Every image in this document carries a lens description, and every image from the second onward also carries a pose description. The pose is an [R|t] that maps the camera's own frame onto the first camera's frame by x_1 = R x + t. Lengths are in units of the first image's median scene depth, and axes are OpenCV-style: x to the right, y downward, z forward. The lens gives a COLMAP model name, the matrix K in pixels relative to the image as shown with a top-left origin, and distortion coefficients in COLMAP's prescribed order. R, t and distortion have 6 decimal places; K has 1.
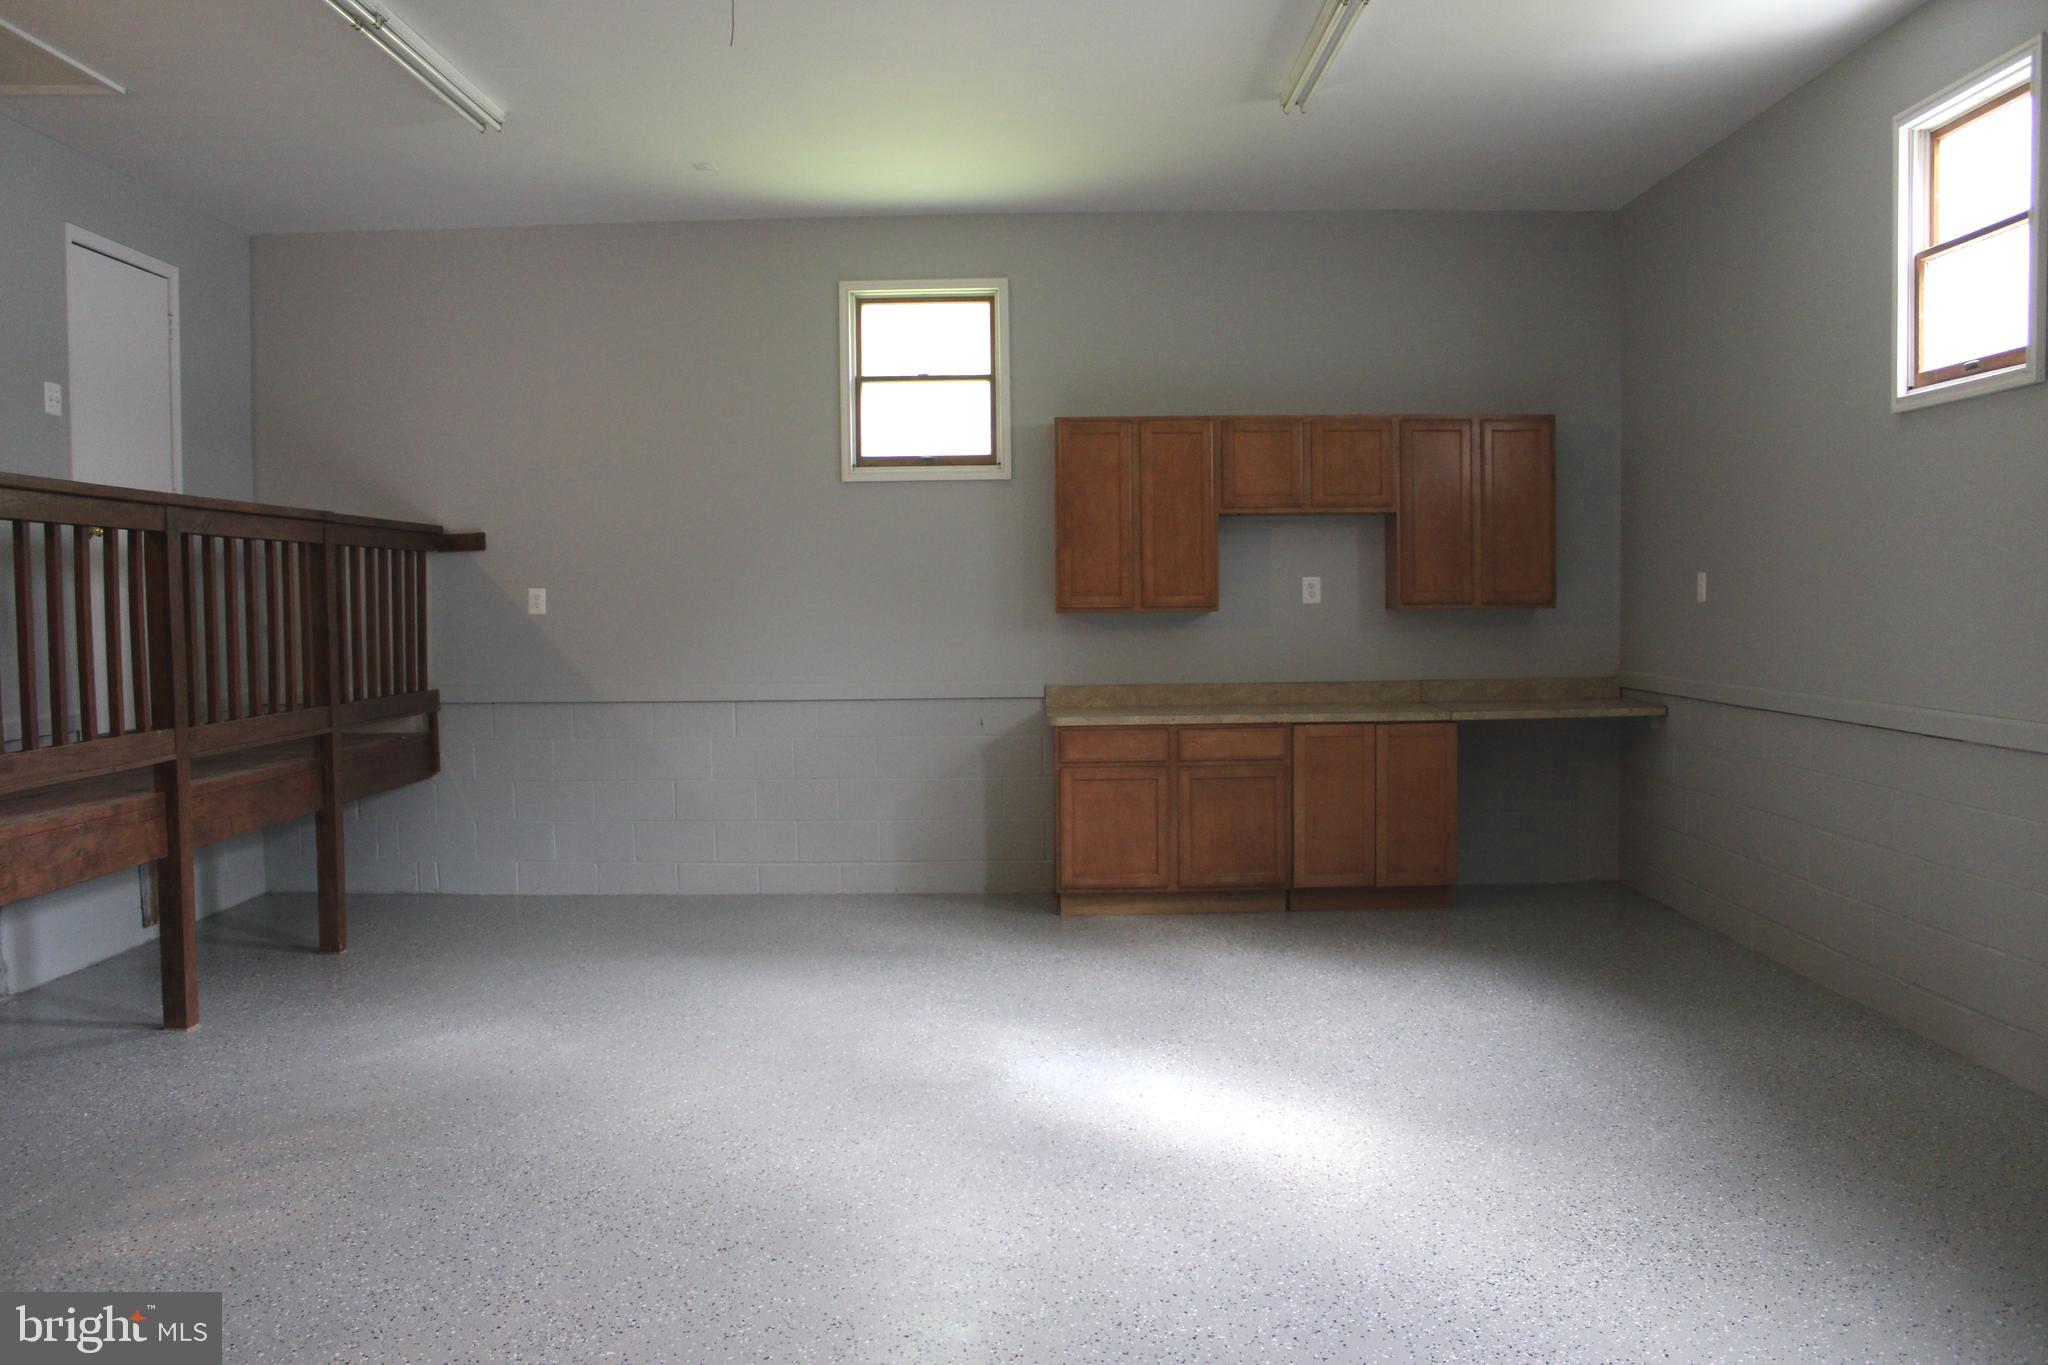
lens RADIAL K [[1702.6, 0, 1024.3], [0, 1702.6, 687.1], [0, 0, 1]] dist [-0.145926, 0.093146]
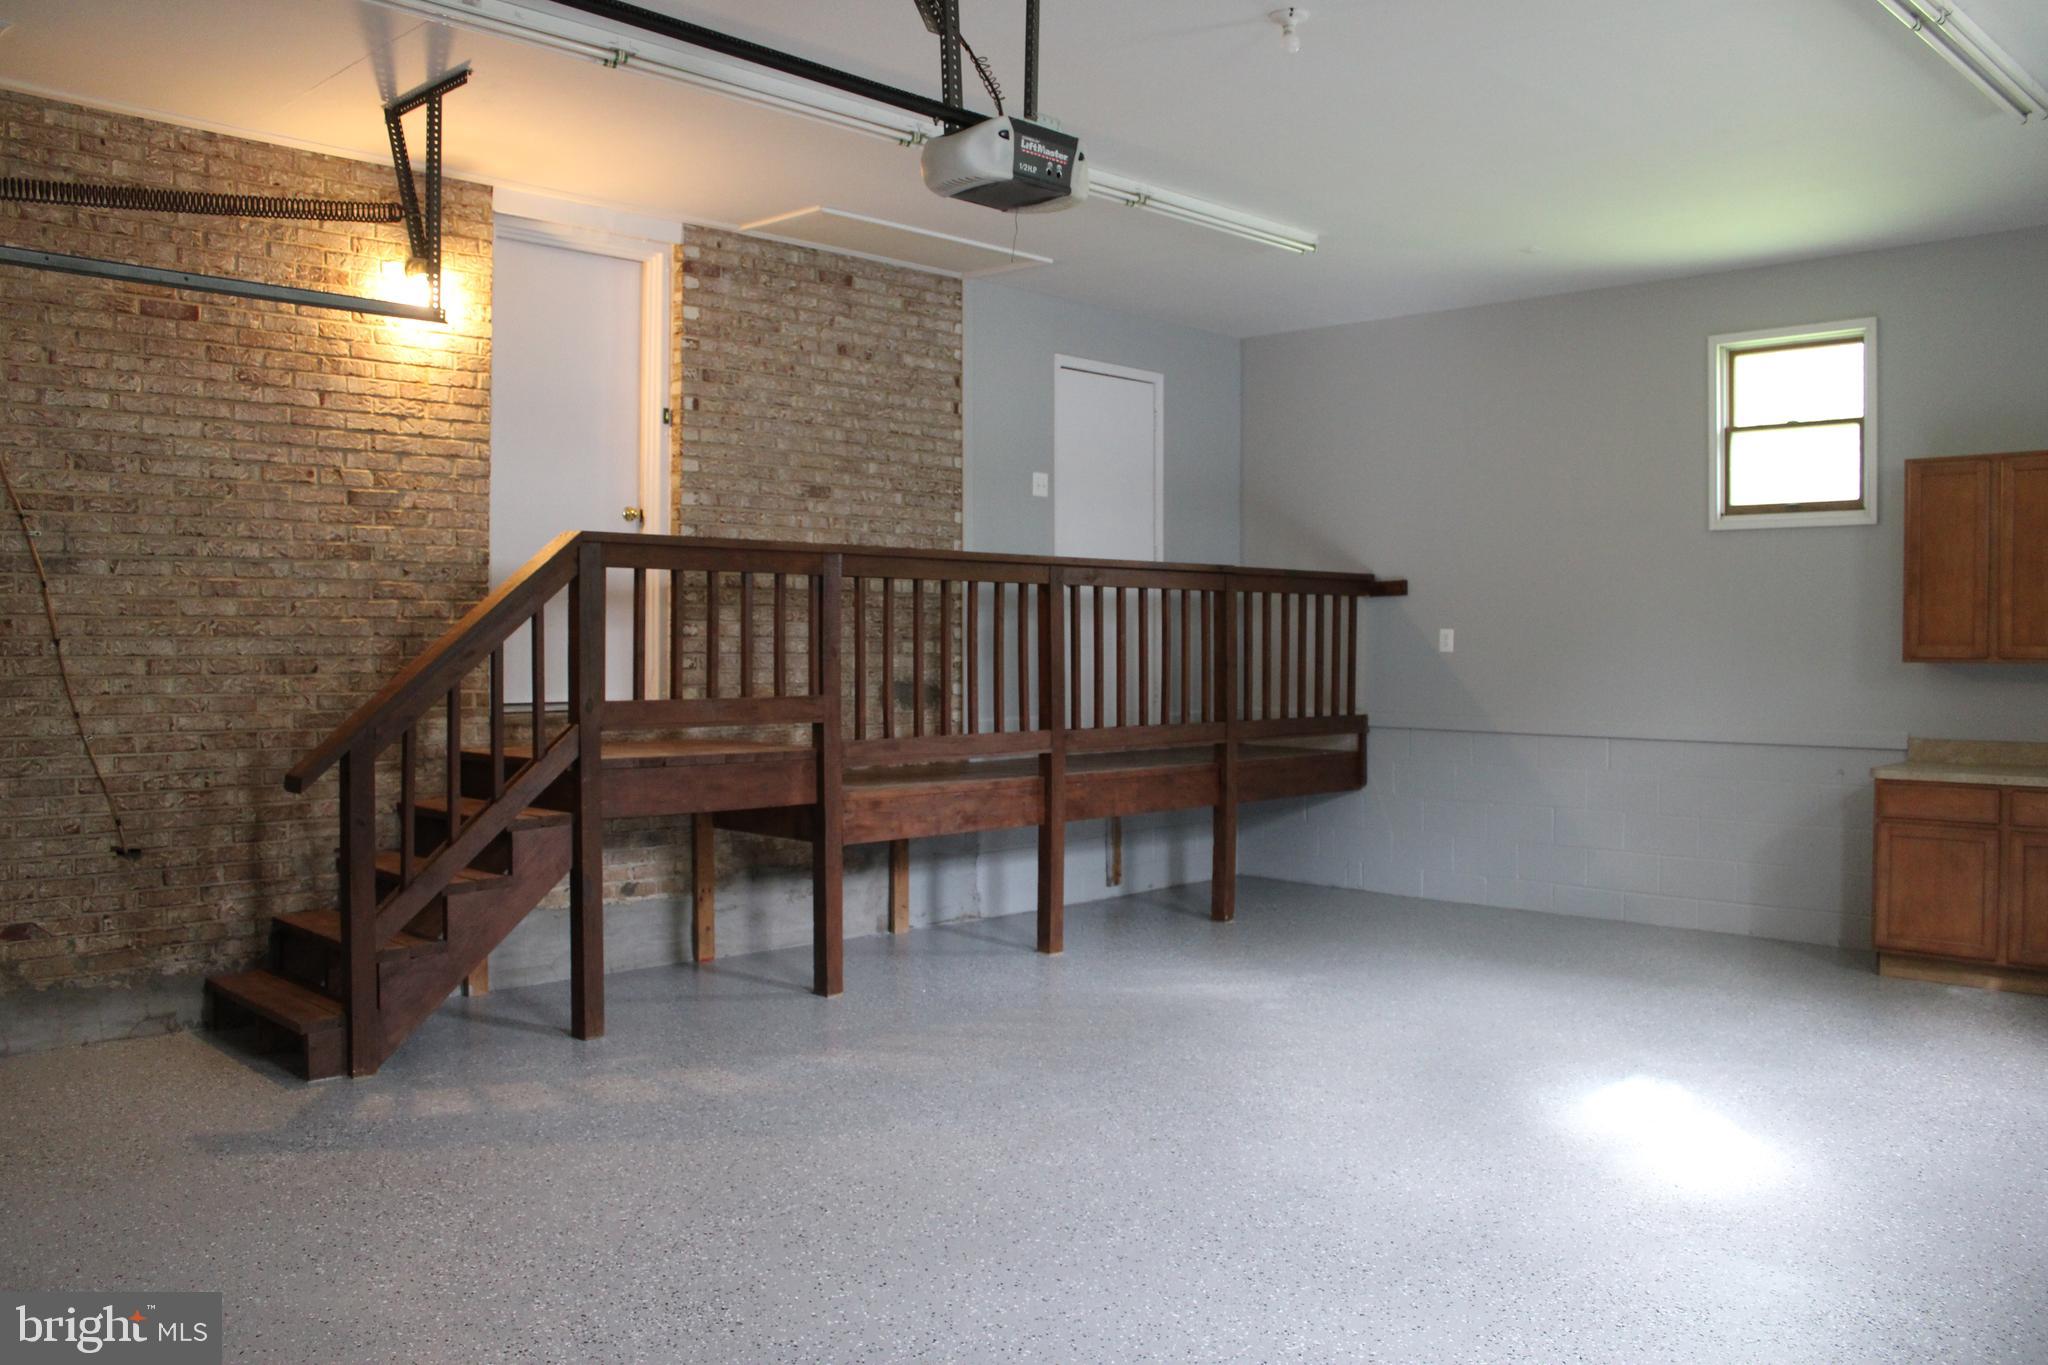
lens RADIAL K [[1702.6, 0, 1013.0], [0, 1702.6, 679.0], [0, 0, 1]] dist [-0.145926, 0.093146]
pose [[0.712810, 0.029631, -0.700731, 0.312757], [-0.046931, 0.998883, -0.005501, -0.005407], [0.699785, 0.036807, 0.713404, -0.015067]]
